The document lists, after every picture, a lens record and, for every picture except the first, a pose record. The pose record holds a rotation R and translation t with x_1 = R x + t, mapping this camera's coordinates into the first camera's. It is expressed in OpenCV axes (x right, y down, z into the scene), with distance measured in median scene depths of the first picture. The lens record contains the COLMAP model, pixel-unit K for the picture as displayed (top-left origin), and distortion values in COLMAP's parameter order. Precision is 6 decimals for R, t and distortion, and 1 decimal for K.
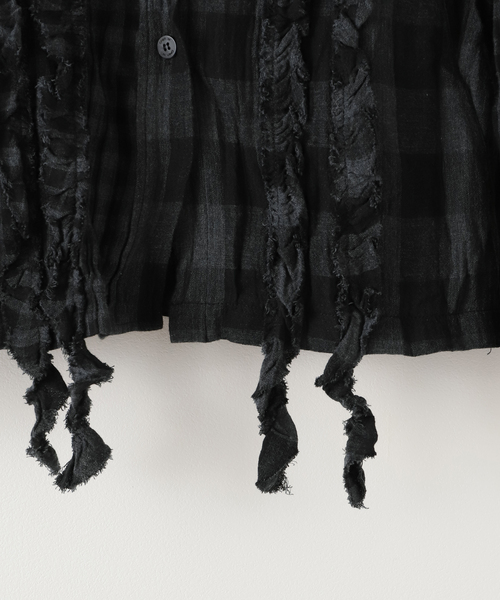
lens RADIAL K [[1252.0, 0, 250.0], [0, 1252.0, 300.0], [0, 0, 1]] dist [-0.436941, 0.013529]
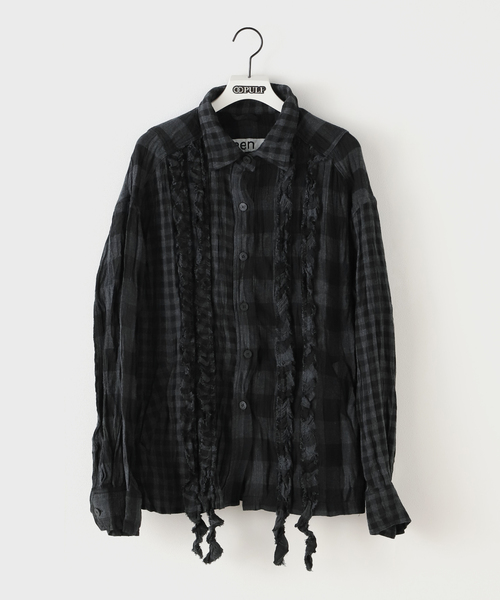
lens RADIAL K [[1257.3, 0, 250.0], [0, 1257.3, 300.0], [0, 0, 1]] dist [-0.004397, -0.217231]
pose [[0.999923, 0.007556, -0.009884, -0.025178], [-0.008623, 0.993578, -0.112817, -0.120963], [0.008968, 0.112893, 0.993567, -1.901518]]
